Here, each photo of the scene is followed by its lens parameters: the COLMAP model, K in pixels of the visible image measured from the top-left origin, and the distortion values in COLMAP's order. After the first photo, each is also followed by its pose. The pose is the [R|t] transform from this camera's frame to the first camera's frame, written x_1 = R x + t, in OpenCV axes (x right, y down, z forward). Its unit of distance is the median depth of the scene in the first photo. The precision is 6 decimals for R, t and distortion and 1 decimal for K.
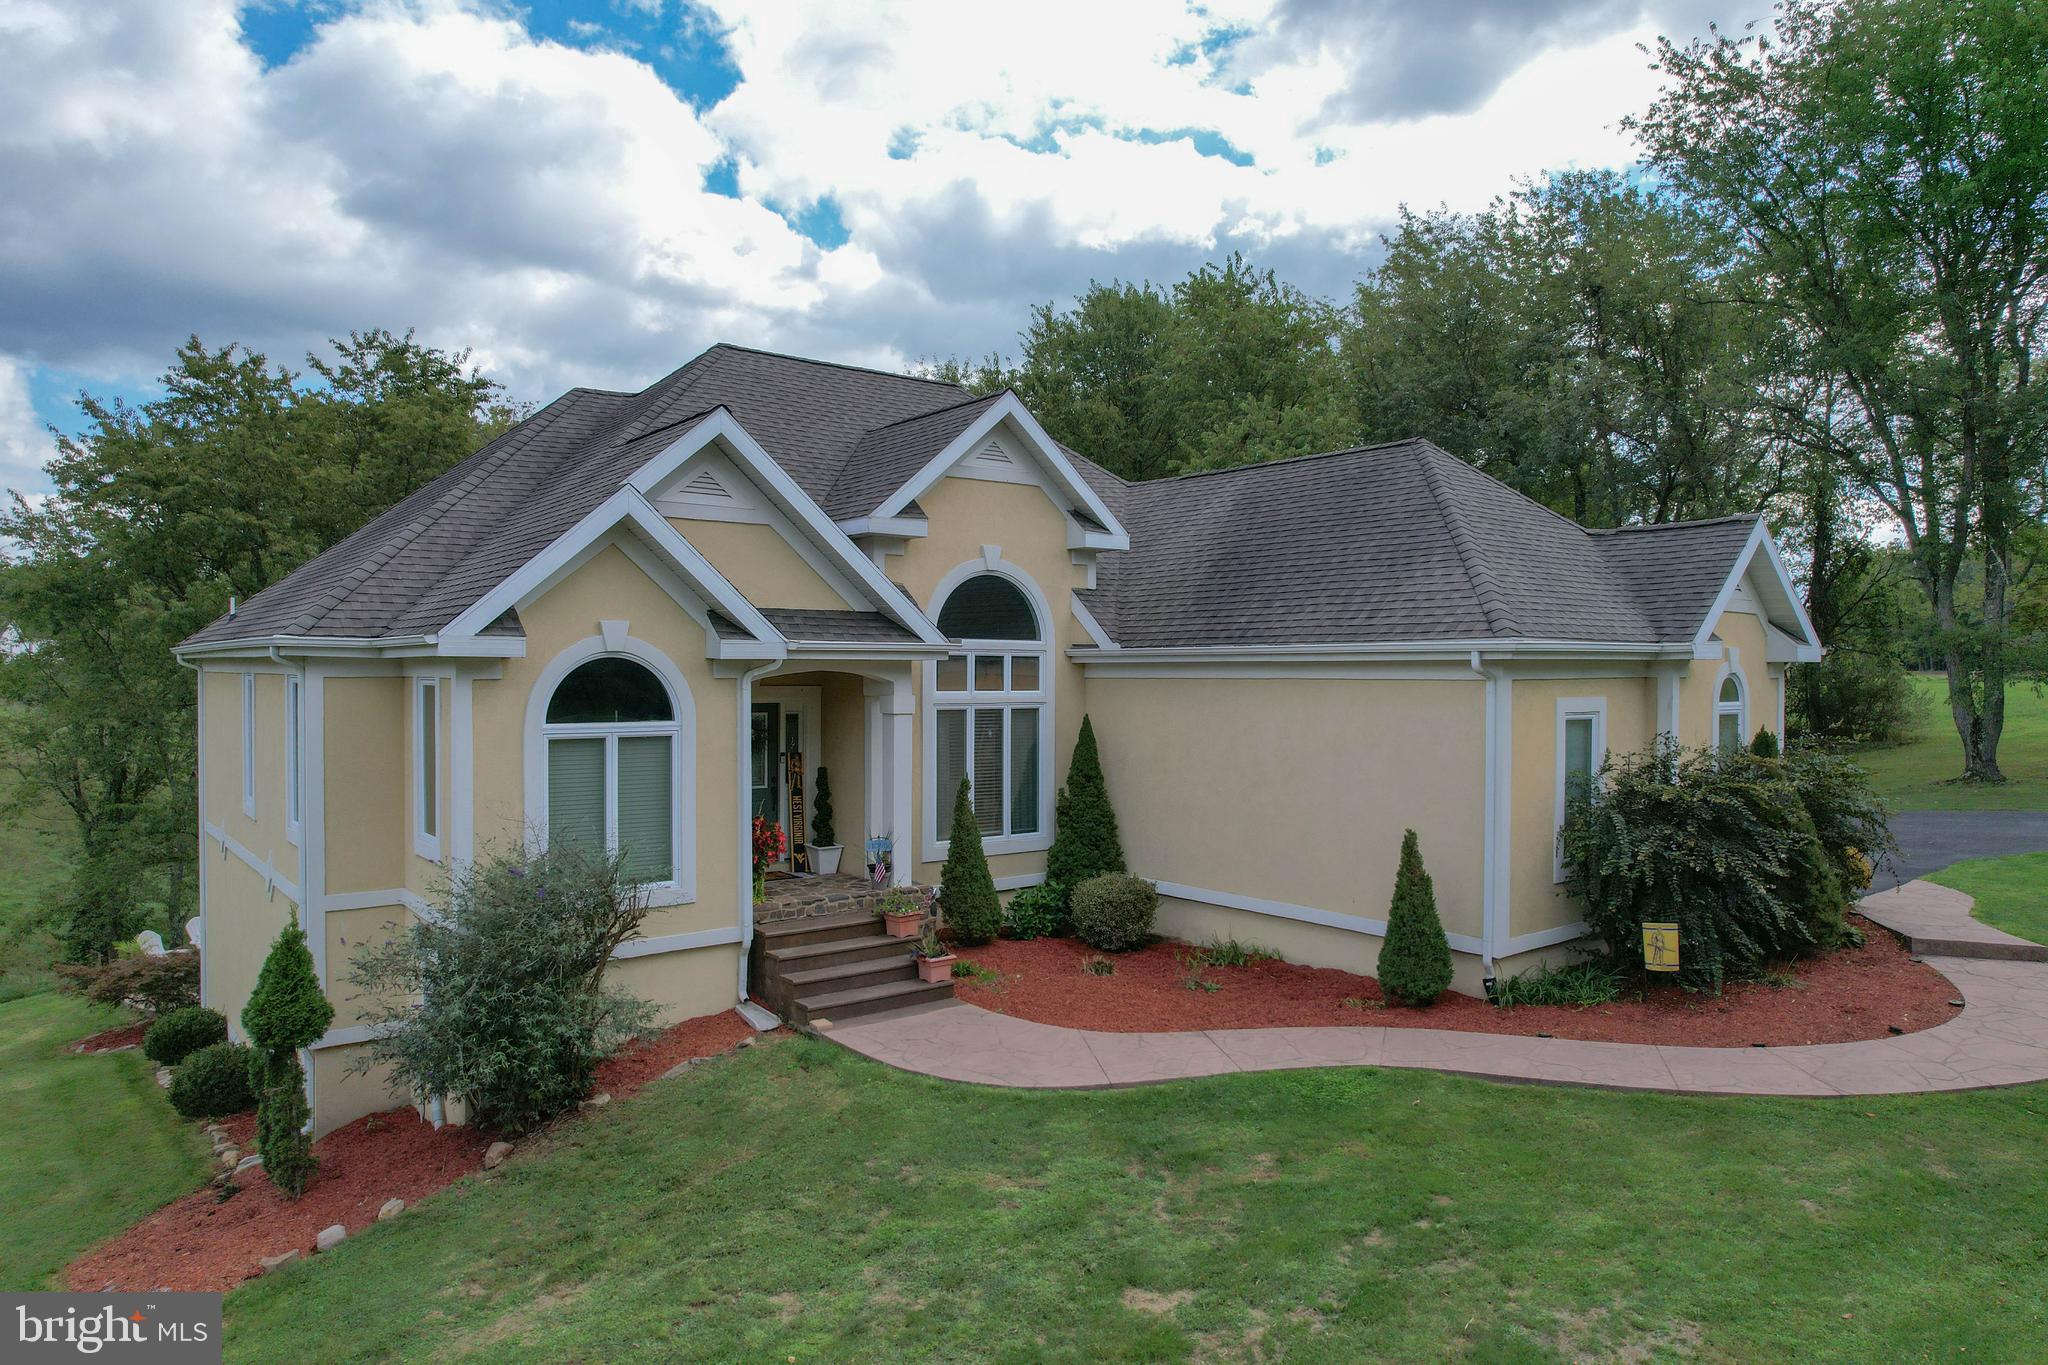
lens RADIAL K [[1328.6, 0, 1024.0], [0, 1328.6, 682.5], [0, 0, 1]] dist [-0.113250, 0.105079]
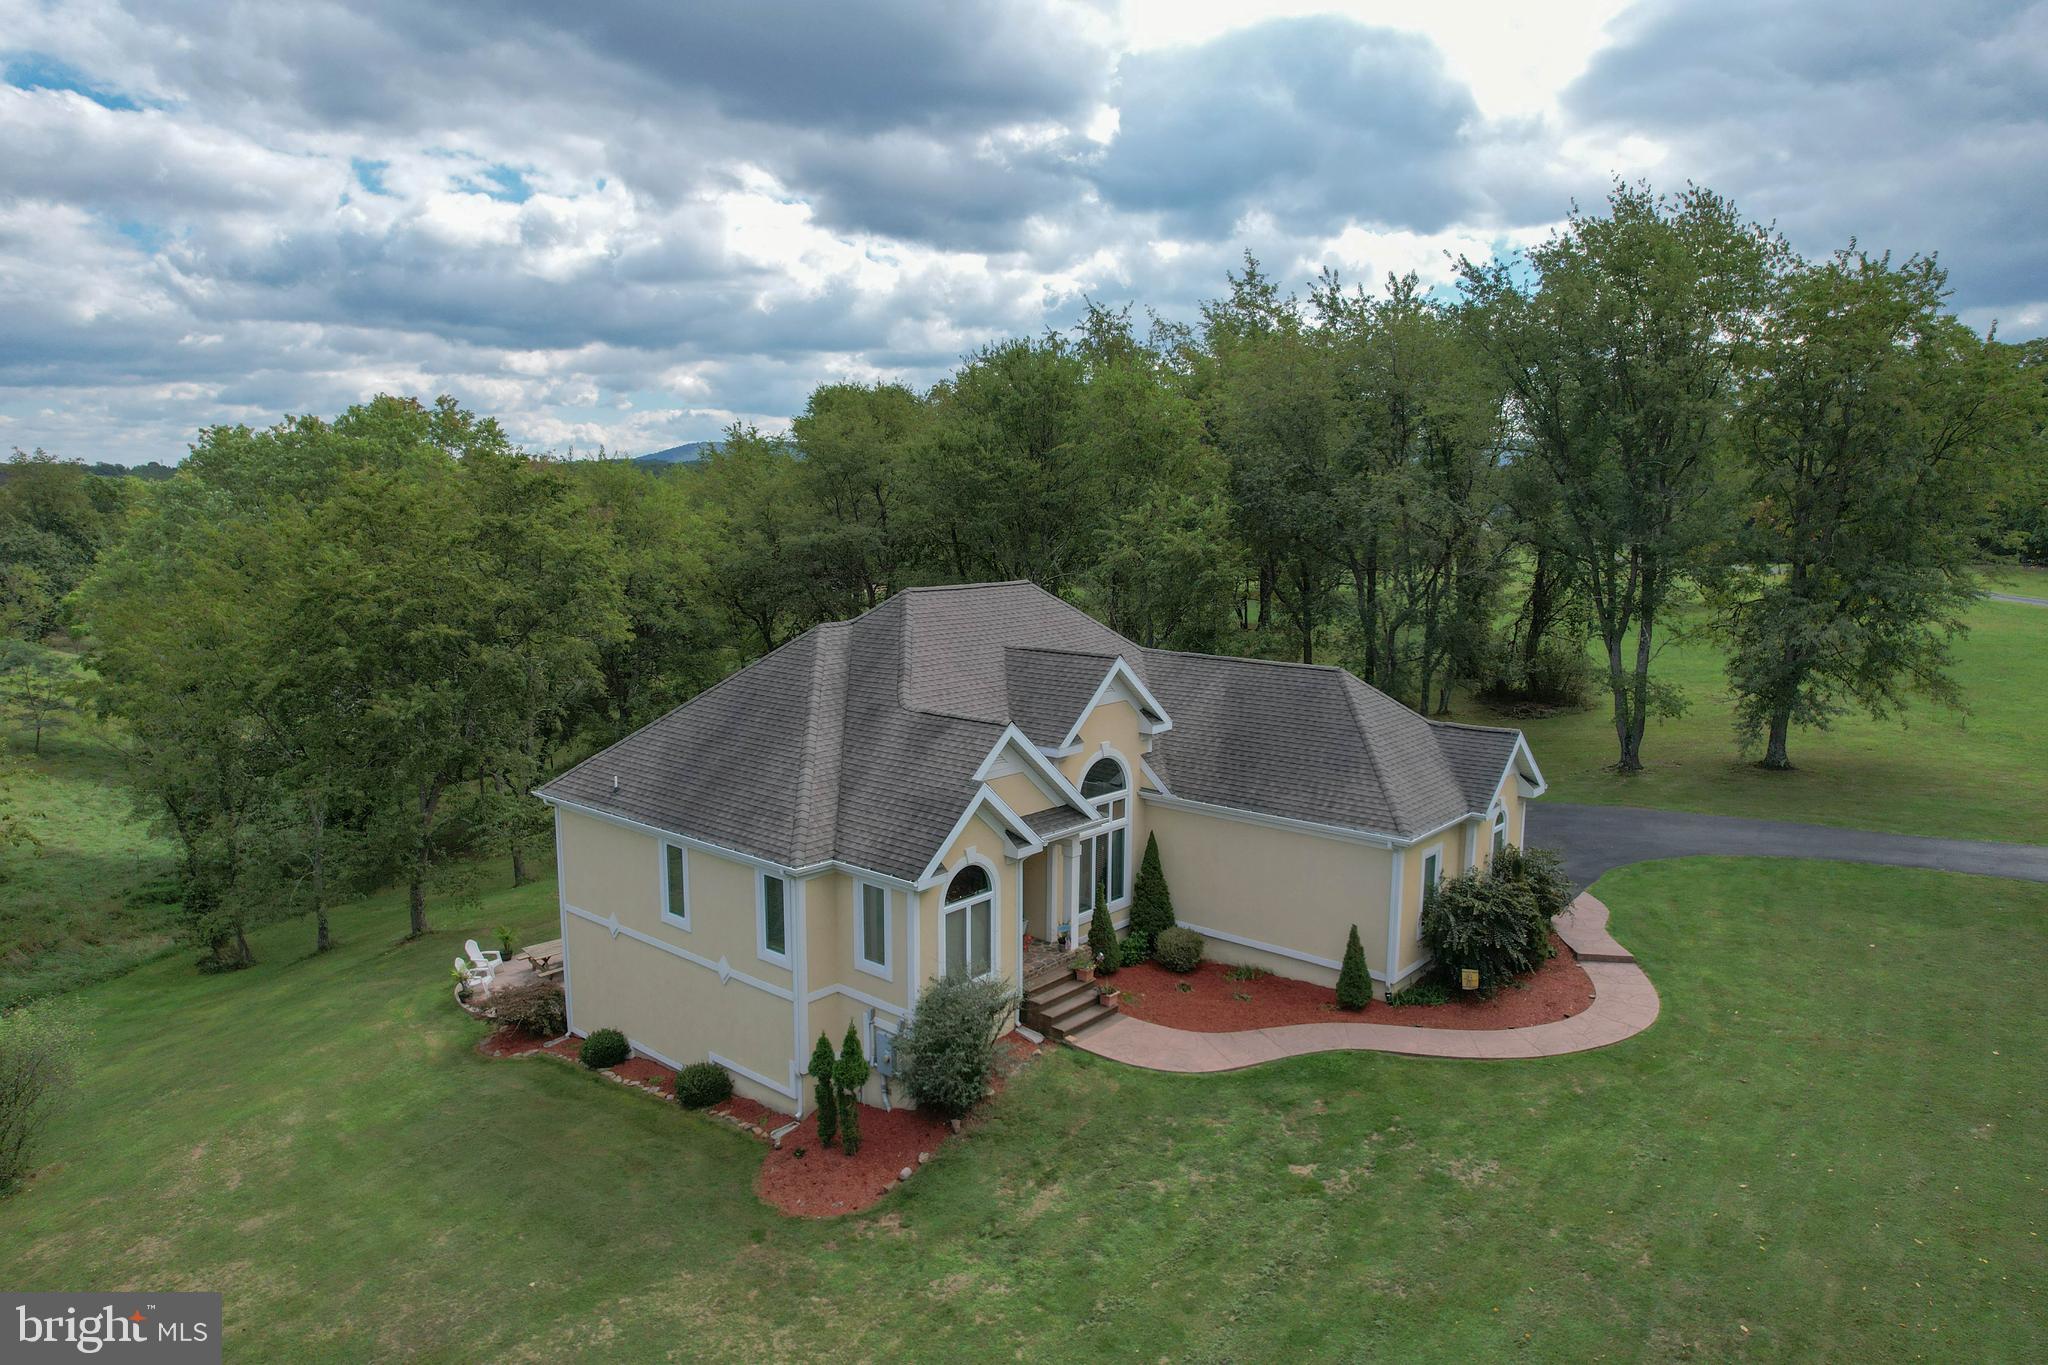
lens RADIAL K [[1328.6, 0, 1024.0], [0, 1328.6, 682.5], [0, 0, 1]] dist [-0.113250, 0.105079]
pose [[0.982138, -0.022653, 0.186794, -0.593867], [-0.003178, 0.990588, 0.136840, -0.550145], [-0.188136, -0.134989, 0.972822, -0.849258]]
